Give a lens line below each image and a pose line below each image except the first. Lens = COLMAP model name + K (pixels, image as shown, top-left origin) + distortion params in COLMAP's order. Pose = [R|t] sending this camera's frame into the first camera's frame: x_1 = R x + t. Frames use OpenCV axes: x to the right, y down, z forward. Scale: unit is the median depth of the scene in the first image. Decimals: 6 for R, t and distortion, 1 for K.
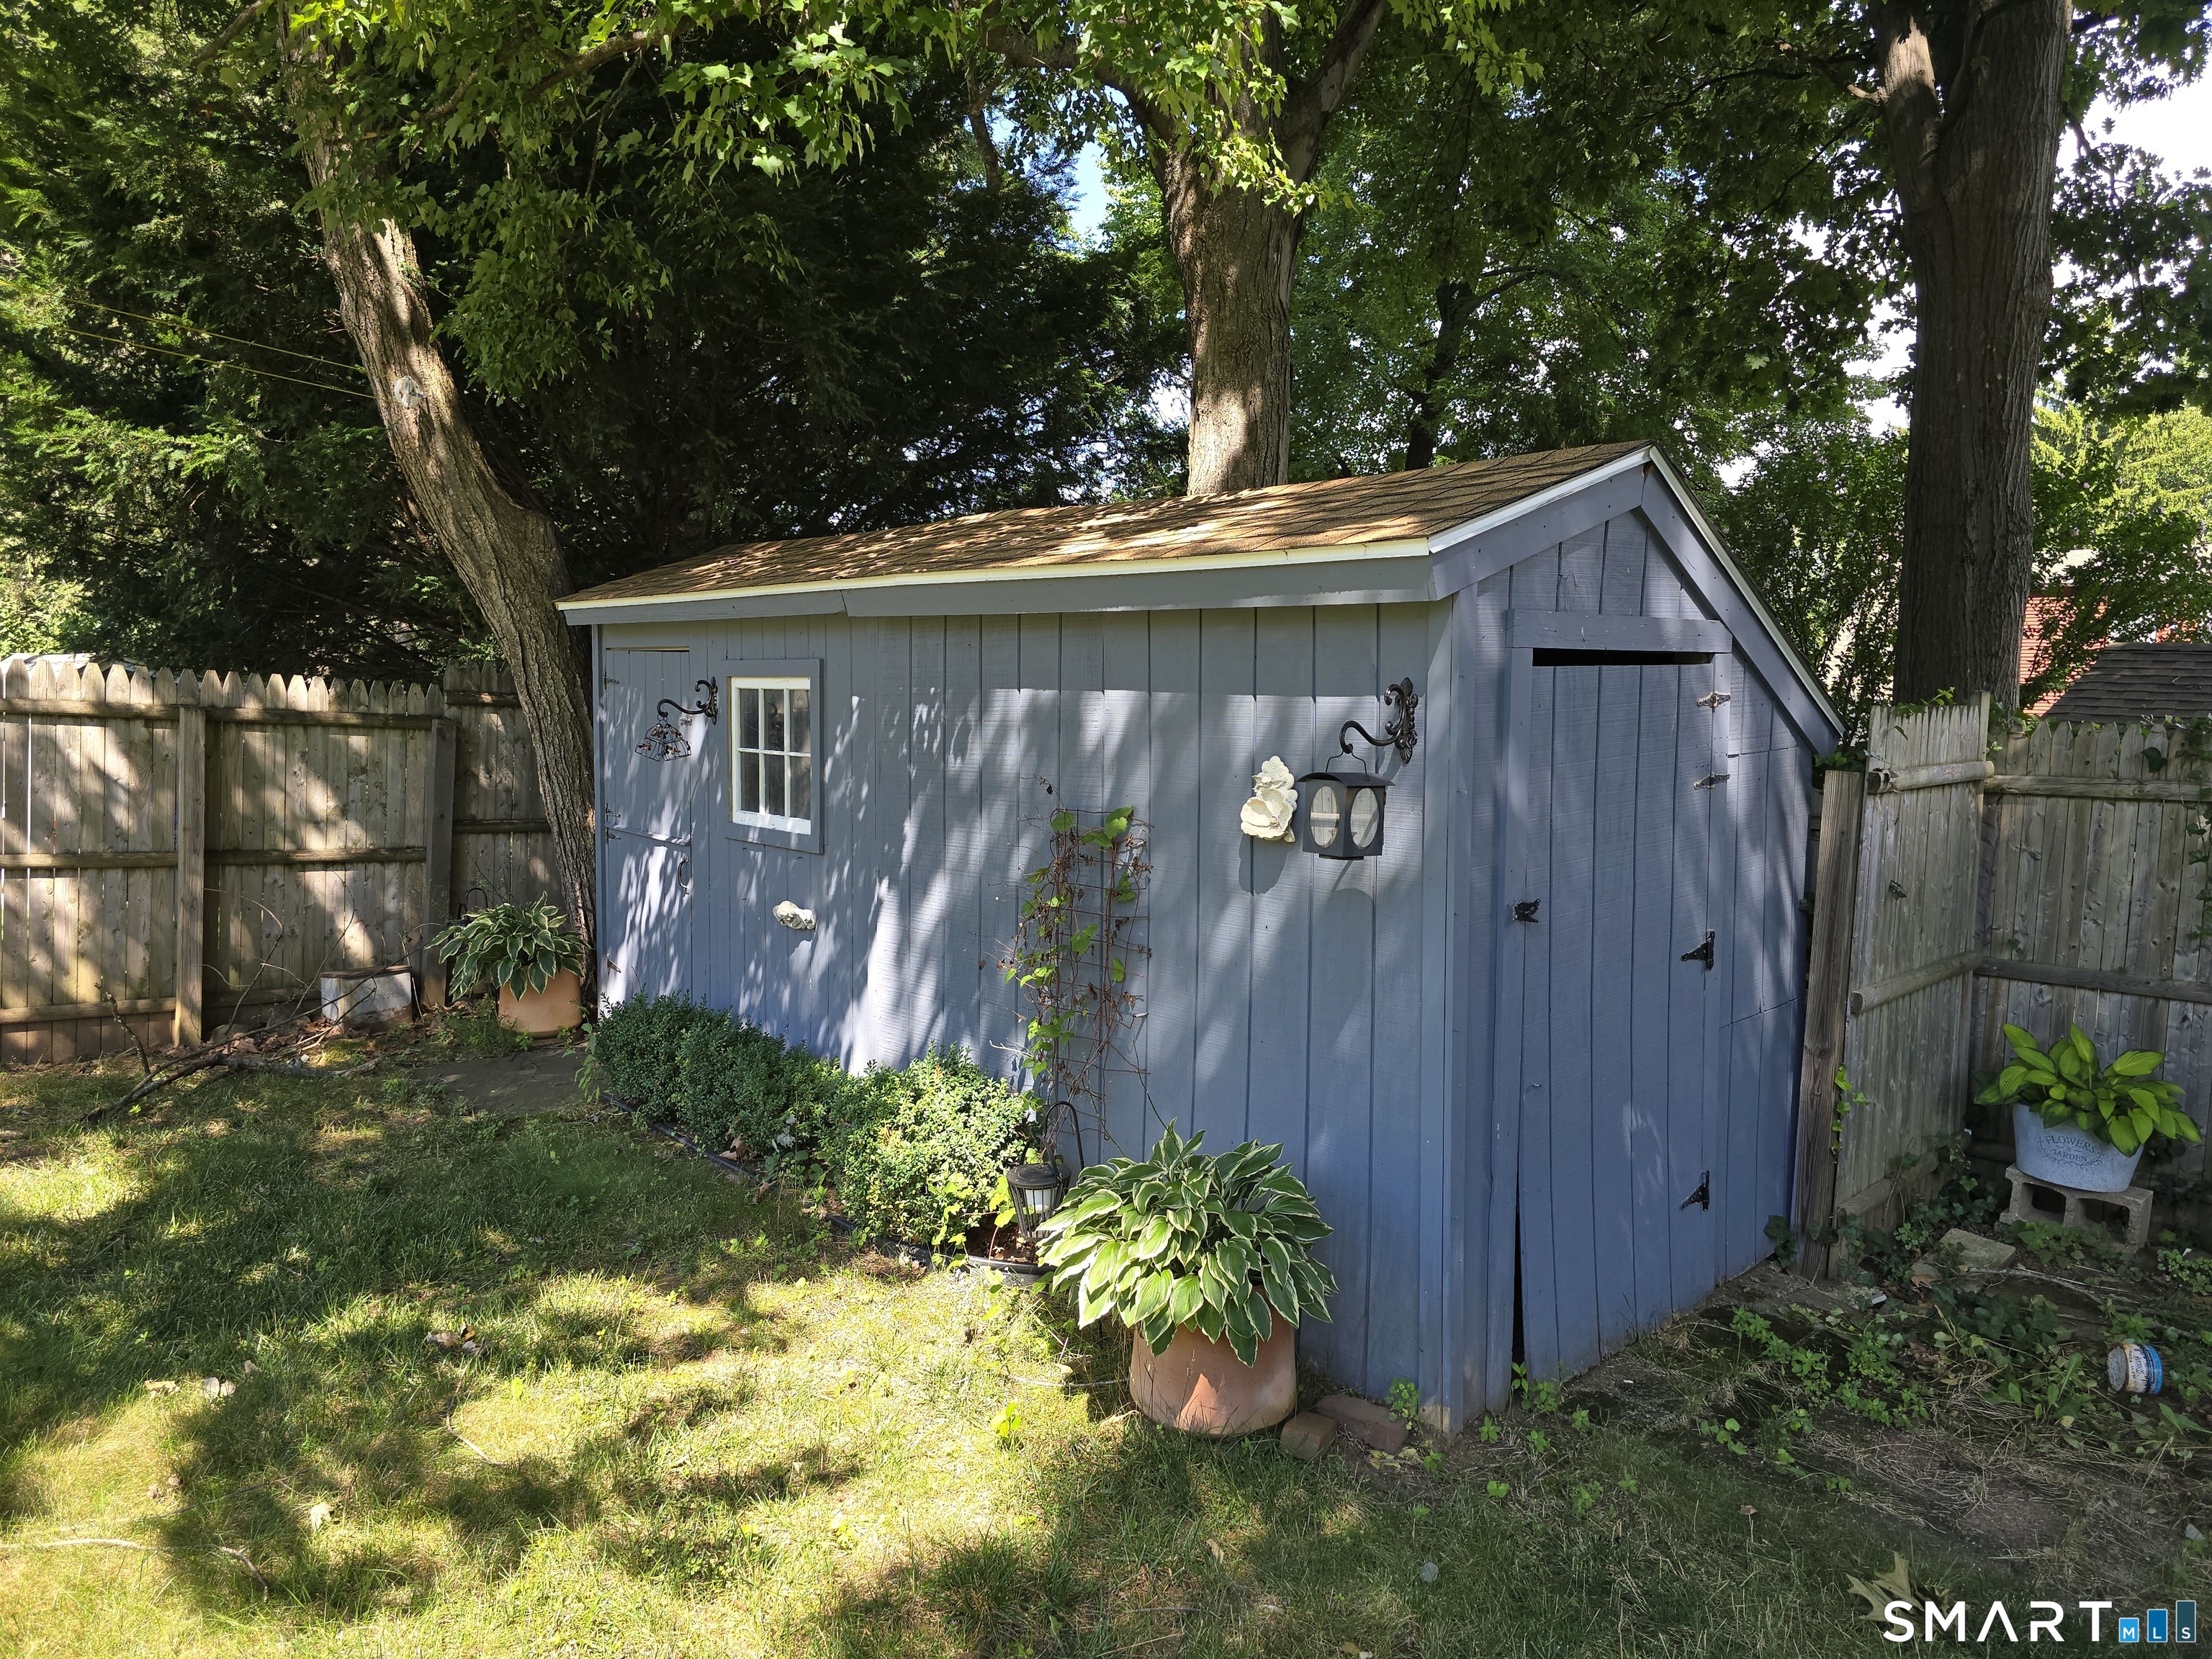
lens RADIAL K [[1469.2, 0, 1107.9], [0, 1469.2, 829.3], [0, 0, 1]] dist [0.004790, -0.003979]
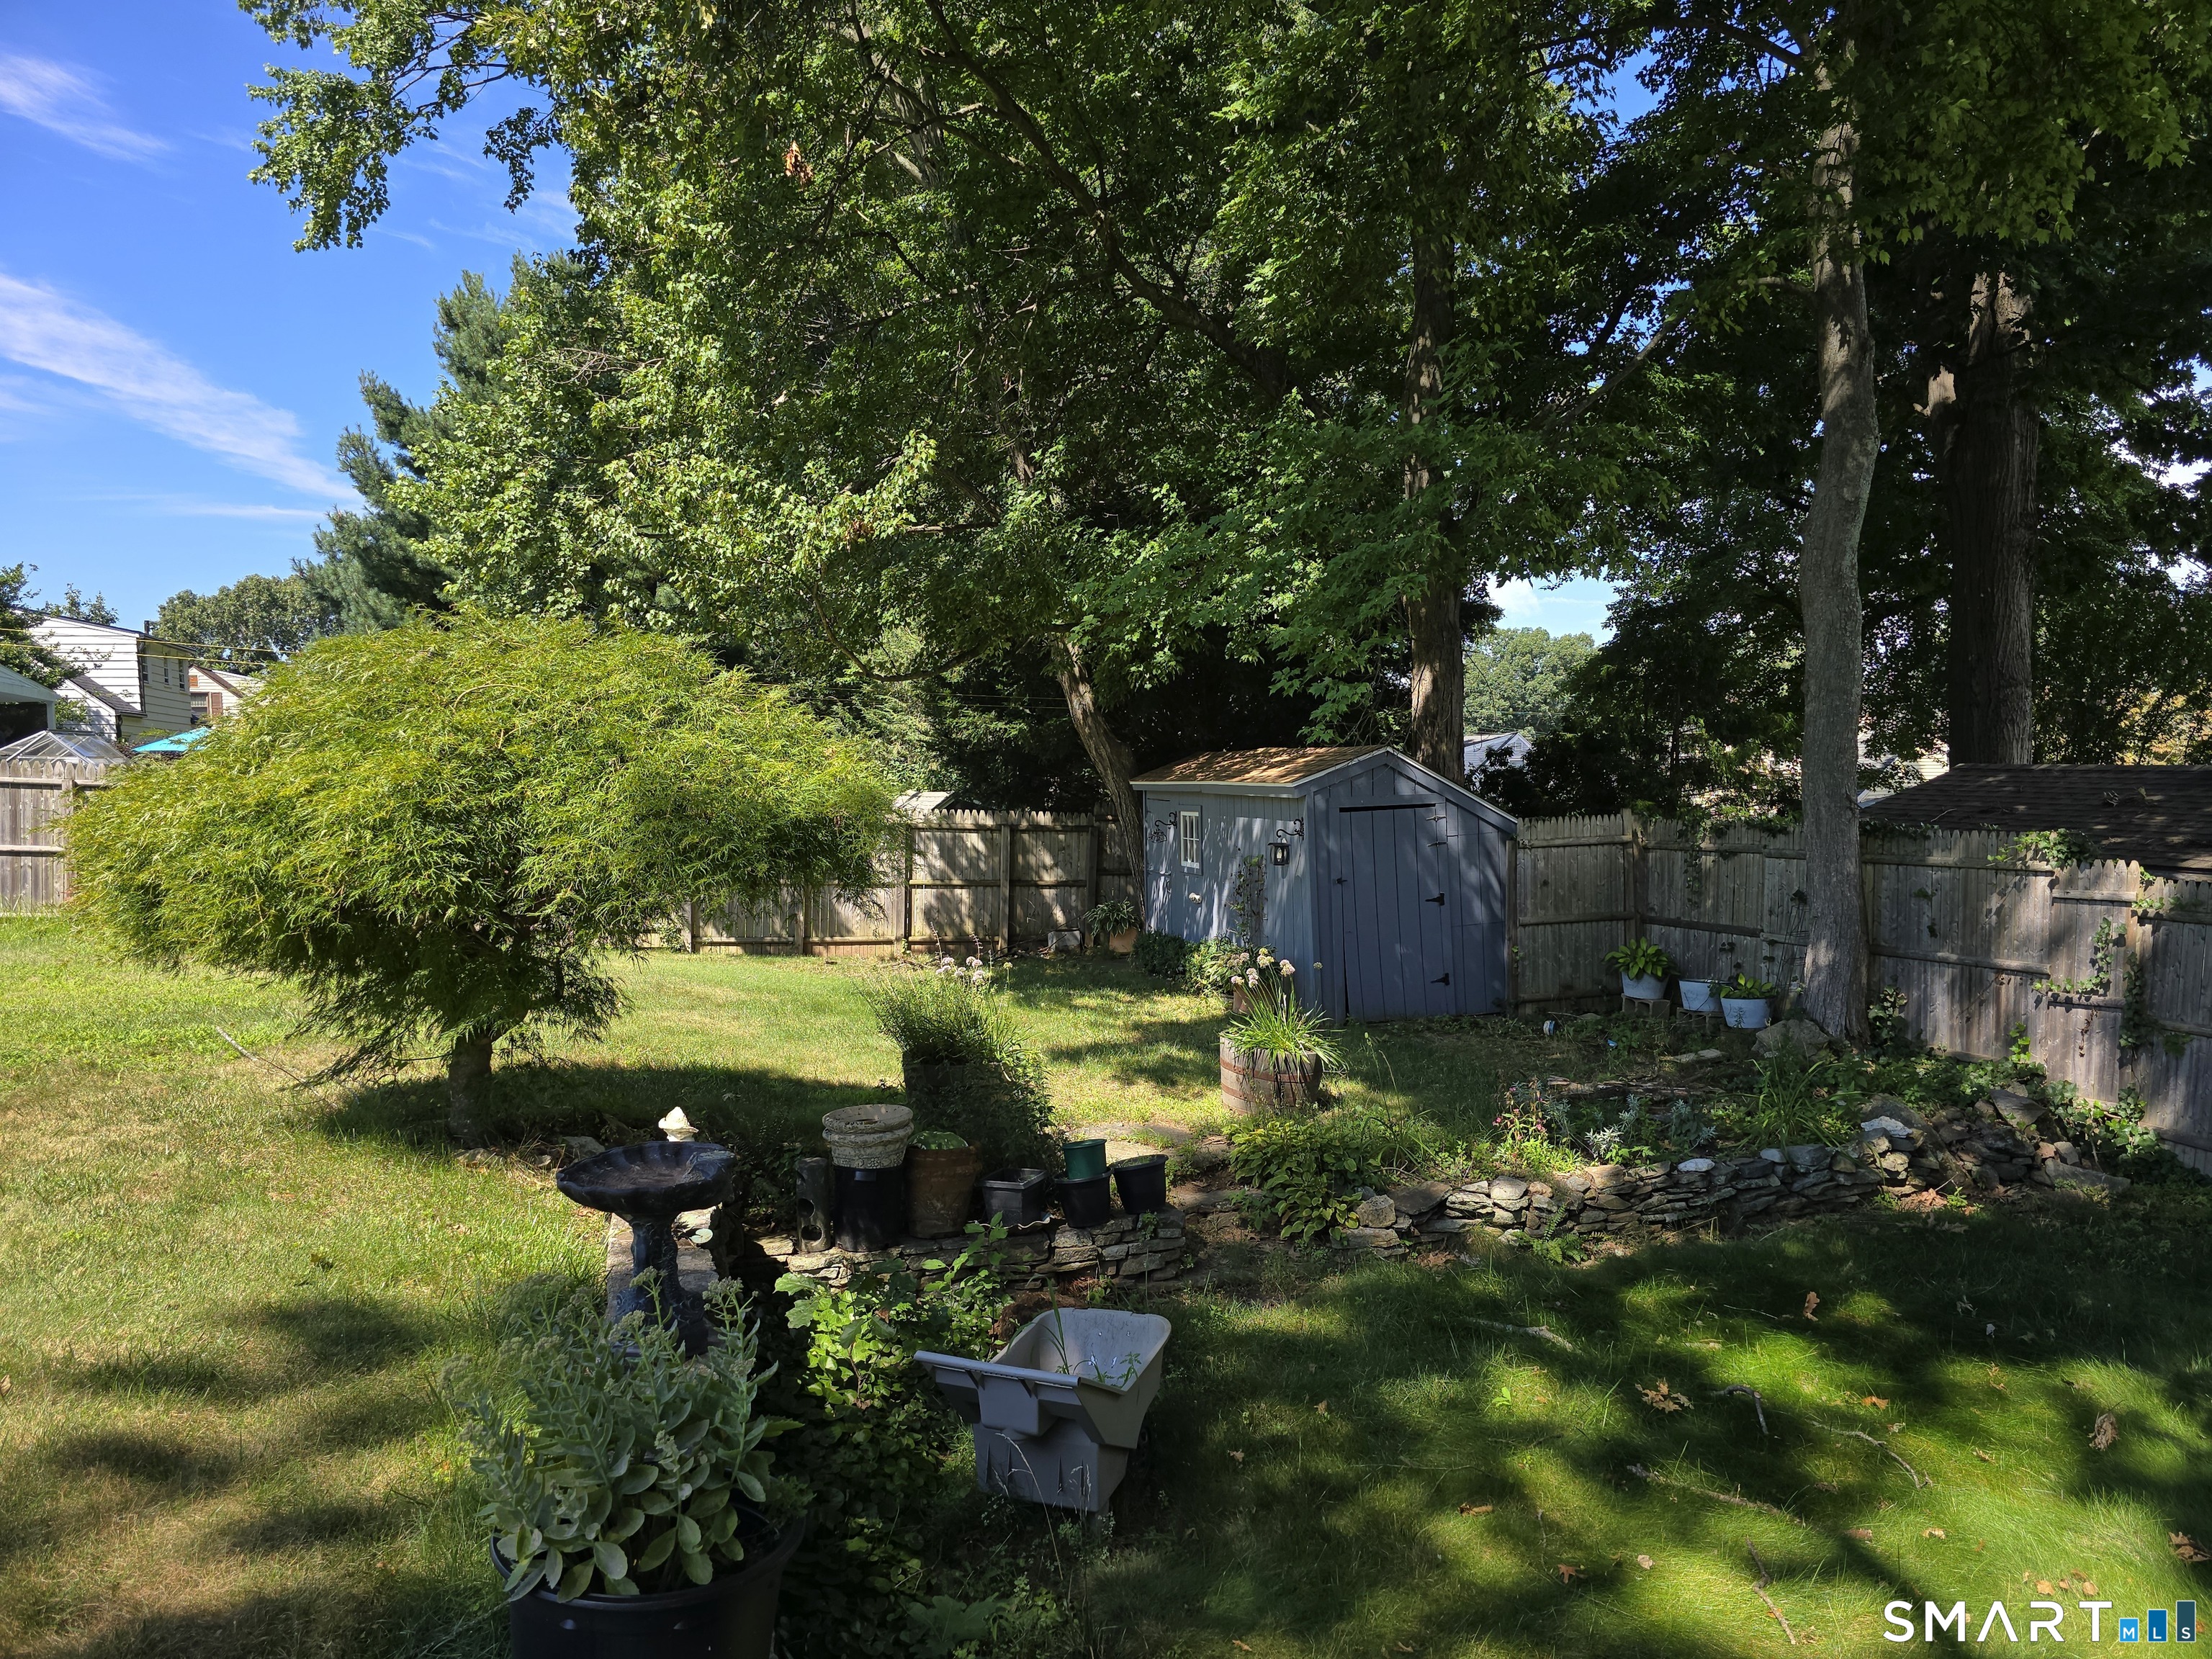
lens RADIAL K [[1469.2, 0, 1106.9], [0, 1469.2, 829.2], [0, 0, 1]] dist [0.004790, -0.003979]
pose [[0.894596, -0.017014, -0.446551, 0.728809], [-0.008256, 0.998475, -0.054582, 0.067897], [0.446799, 0.052516, 0.893092, -1.291592]]
